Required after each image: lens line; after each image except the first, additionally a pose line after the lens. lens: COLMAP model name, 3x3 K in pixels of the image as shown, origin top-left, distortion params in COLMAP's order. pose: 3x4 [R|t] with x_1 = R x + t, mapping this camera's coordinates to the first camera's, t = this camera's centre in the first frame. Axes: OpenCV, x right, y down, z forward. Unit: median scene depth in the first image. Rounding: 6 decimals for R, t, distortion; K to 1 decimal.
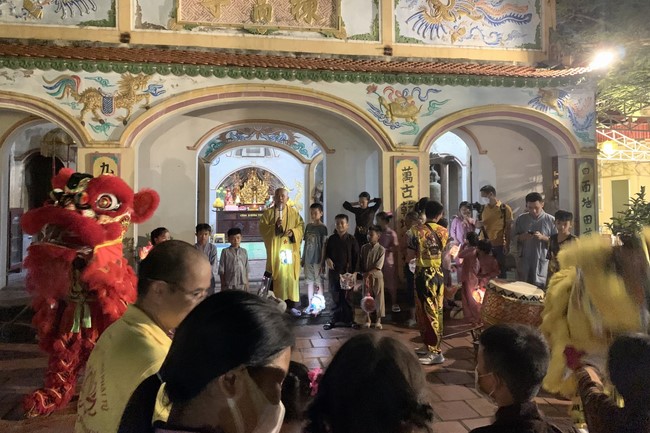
lens RADIAL K [[505.5, 0, 326.9], [0, 505.5, 192.0], [0, 0, 1]] dist [-0.041337, -0.006405]
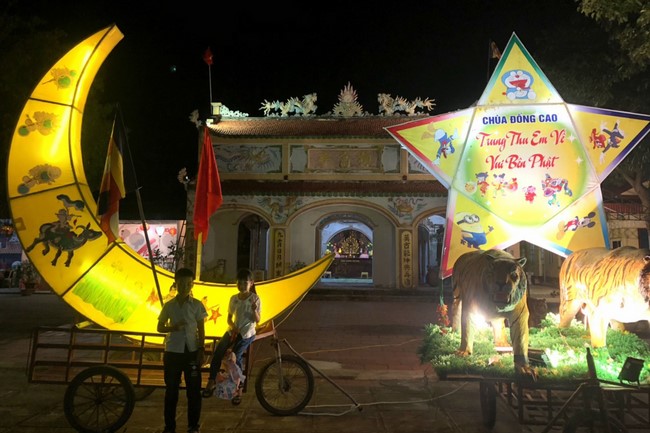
lens RADIAL K [[505.5, 0, 326.9], [0, 505.5, 192.0], [0, 0, 1]] dist [-0.041337, -0.006405]
pose [[0.973554, -0.006067, -0.228376, 0.325080], [-0.019489, 0.993797, -0.109484, 0.015300], [0.227624, 0.111040, 0.967397, -1.241186]]
